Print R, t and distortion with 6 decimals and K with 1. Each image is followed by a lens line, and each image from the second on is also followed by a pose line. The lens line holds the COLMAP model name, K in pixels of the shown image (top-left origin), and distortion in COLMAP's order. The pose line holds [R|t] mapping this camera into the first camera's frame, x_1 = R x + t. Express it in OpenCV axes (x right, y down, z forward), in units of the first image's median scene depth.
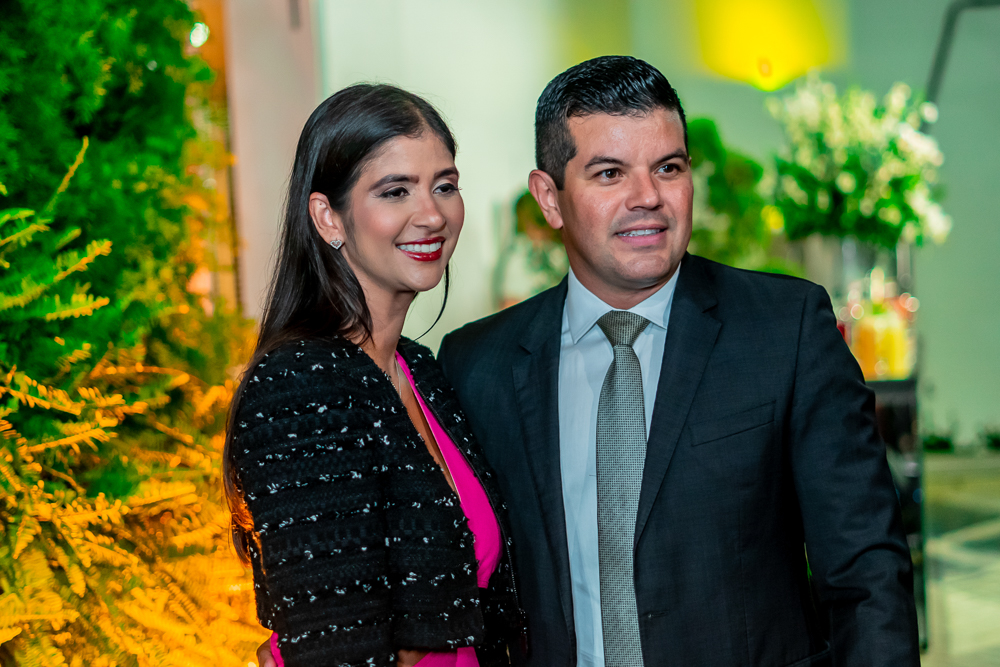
lens RADIAL K [[2318.2, 0, 500.7], [0, 2318.2, 336.8], [0, 0, 1]] dist [-0.019678, 0.000000]
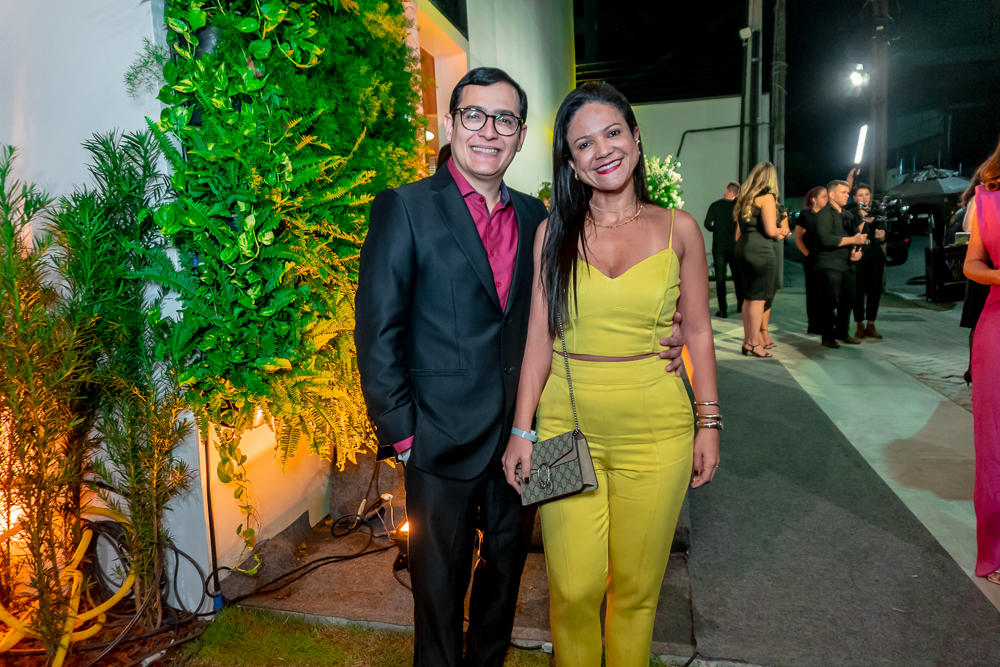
lens RADIAL K [[707.9, 0, 494.1], [0, 707.9, 331.1], [0, 0, 1]] dist [0.005299, 0.010293]
pose [[0.998591, 0.019605, -0.049302, -0.007300], [-0.013489, 0.992507, 0.121444, 0.026611], [0.051314, -0.120608, 0.991373, 0.231492]]
